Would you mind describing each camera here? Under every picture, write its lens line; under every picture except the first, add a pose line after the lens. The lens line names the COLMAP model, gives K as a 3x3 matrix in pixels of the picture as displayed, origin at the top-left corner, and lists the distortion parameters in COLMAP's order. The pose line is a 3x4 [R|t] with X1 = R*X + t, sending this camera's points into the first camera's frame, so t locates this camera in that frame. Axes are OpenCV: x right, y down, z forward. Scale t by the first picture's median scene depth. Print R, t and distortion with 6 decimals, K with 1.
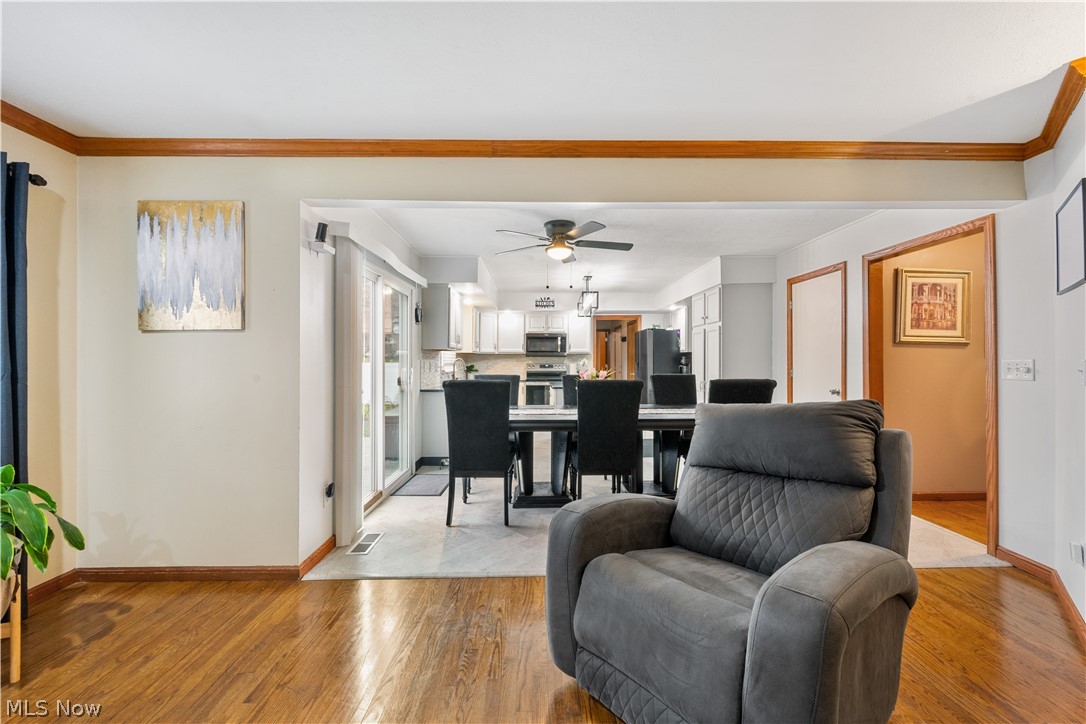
lens RADIAL K [[429.3, 0, 546.7], [0, 429.3, 351.0], [0, 0, 1]] dist [-0.001279, -0.000642]
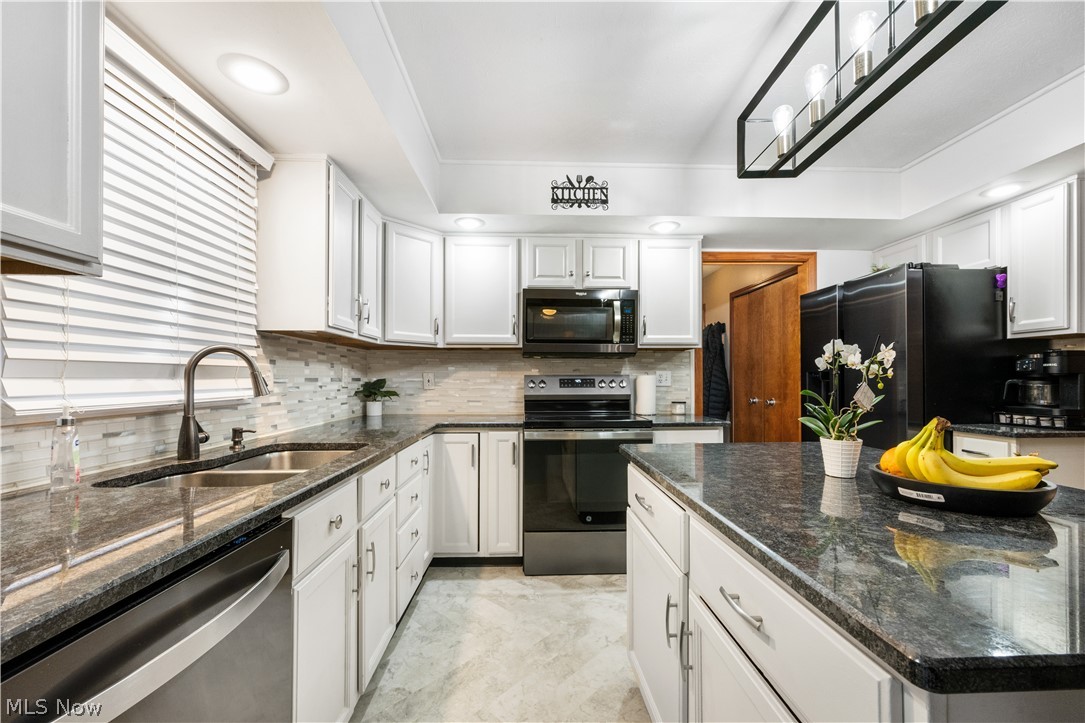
lens RADIAL K [[436.7, 0, 543.9], [0, 436.7, 381.9], [0, 0, 1]] dist [-0.002436, -0.000457]
pose [[0.999986, -0.000024, 0.005228, -0.033044], [-0.000133, 0.999553, 0.029912, 0.024649], [-0.005226, -0.029912, 0.999539, 0.637064]]
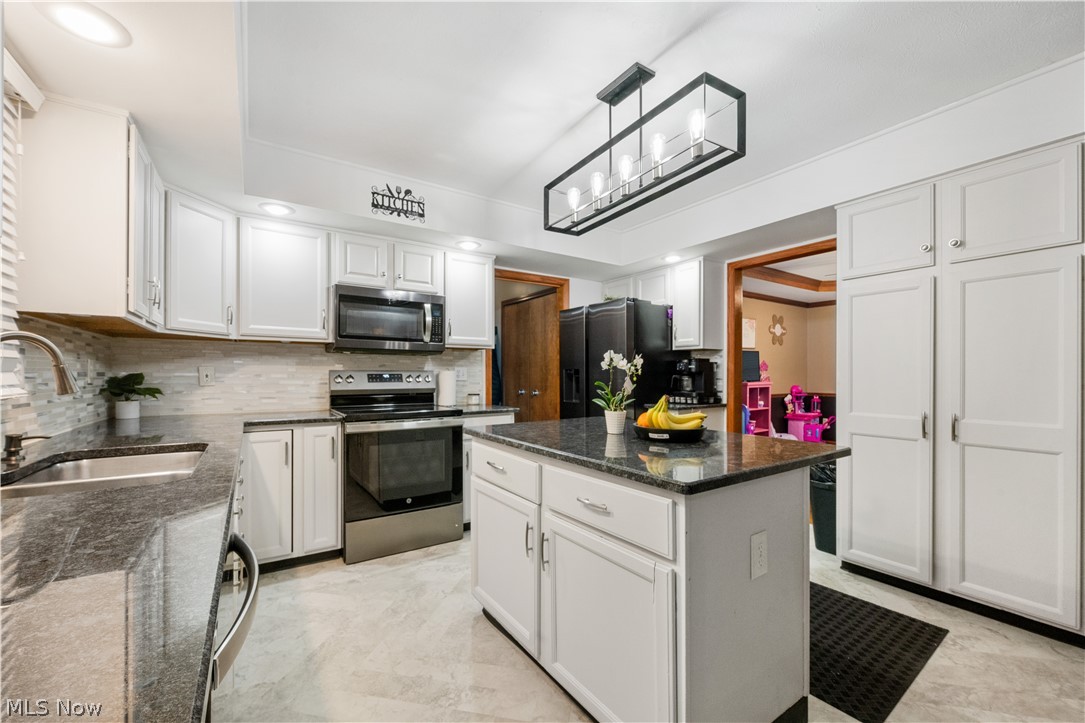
lens RADIAL K [[436.7, 0, 543.9], [0, 436.7, 381.9], [0, 0, 1]] dist [-0.002436, -0.000457]
pose [[0.845702, -0.006790, 0.533612, -0.095655], [-0.015092, 0.999215, 0.036634, 0.023697], [-0.533442, -0.039035, 0.844936, 0.599109]]
